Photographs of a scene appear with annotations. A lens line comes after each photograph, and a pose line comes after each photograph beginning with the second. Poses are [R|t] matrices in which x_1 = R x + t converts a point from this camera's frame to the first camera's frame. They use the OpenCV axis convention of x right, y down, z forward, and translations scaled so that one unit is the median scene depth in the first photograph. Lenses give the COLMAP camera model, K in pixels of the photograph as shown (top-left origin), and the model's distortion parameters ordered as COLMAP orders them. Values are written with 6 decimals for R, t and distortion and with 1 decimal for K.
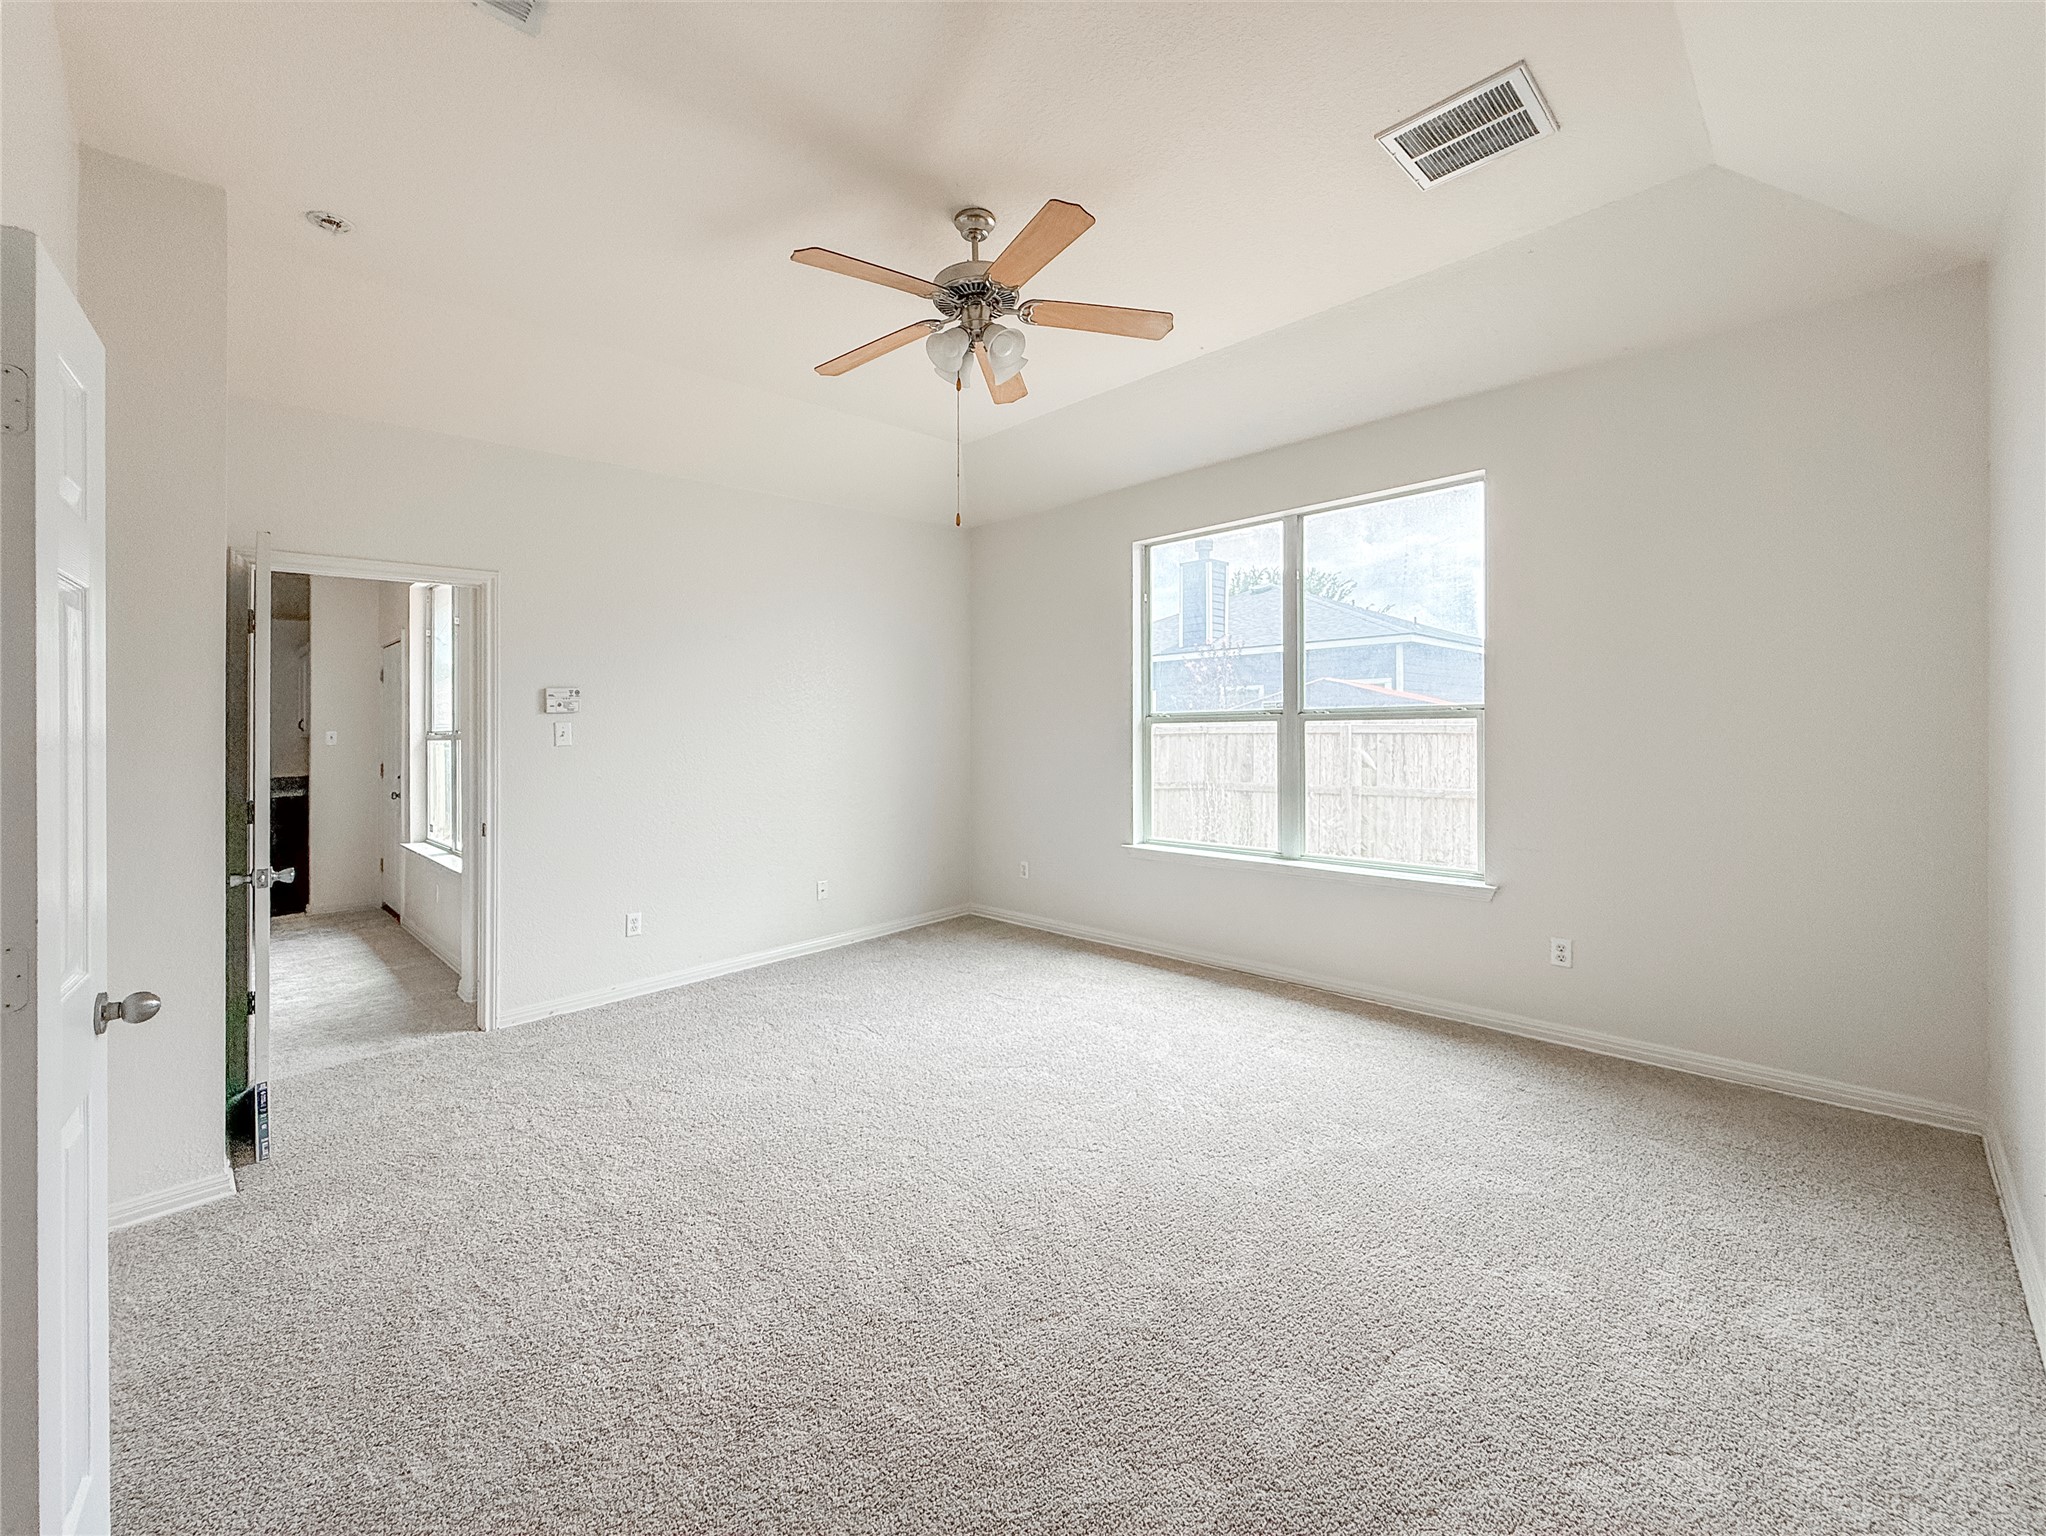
lens RADIAL K [[817.2, 0, 1017.5], [0, 817.2, 707.8], [0, 0, 1]] dist [0.000092, -0.000064]
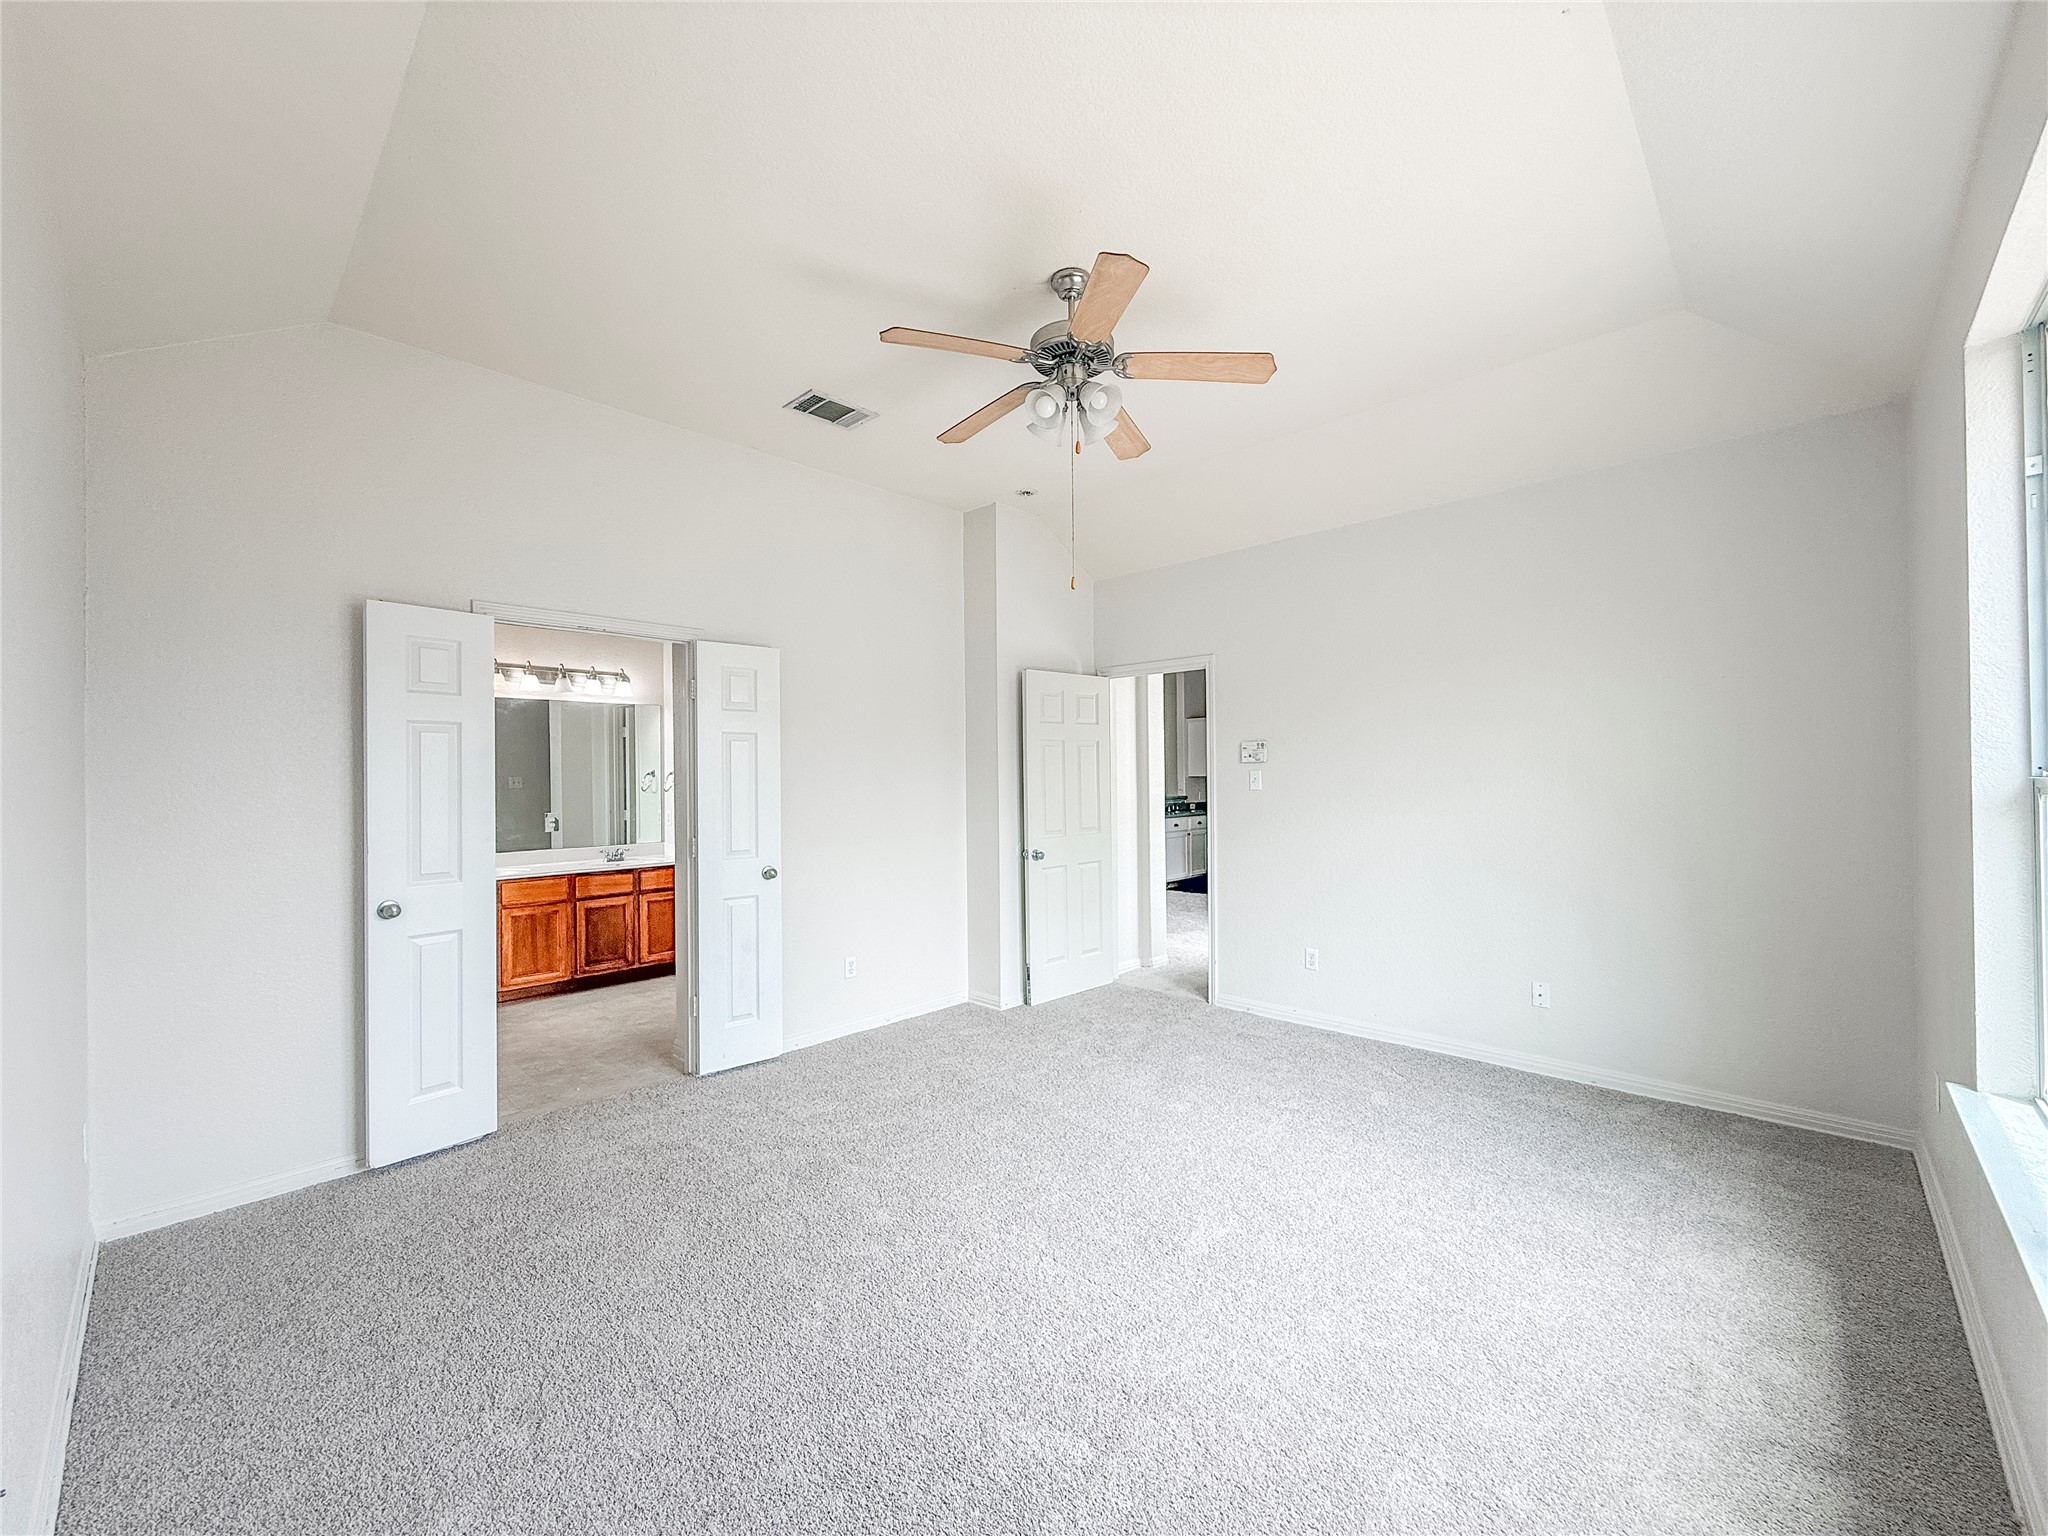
lens RADIAL K [[818.7, 0, 1015.8], [0, 818.7, 770.4], [0, 0, 1]] dist [0.000227, -0.000061]
pose [[0.018518, 0.024258, -0.999534, 0.614641], [0.024523, 0.999394, 0.024709, -0.020178], [0.999528, -0.024970, 0.017912, 0.611027]]
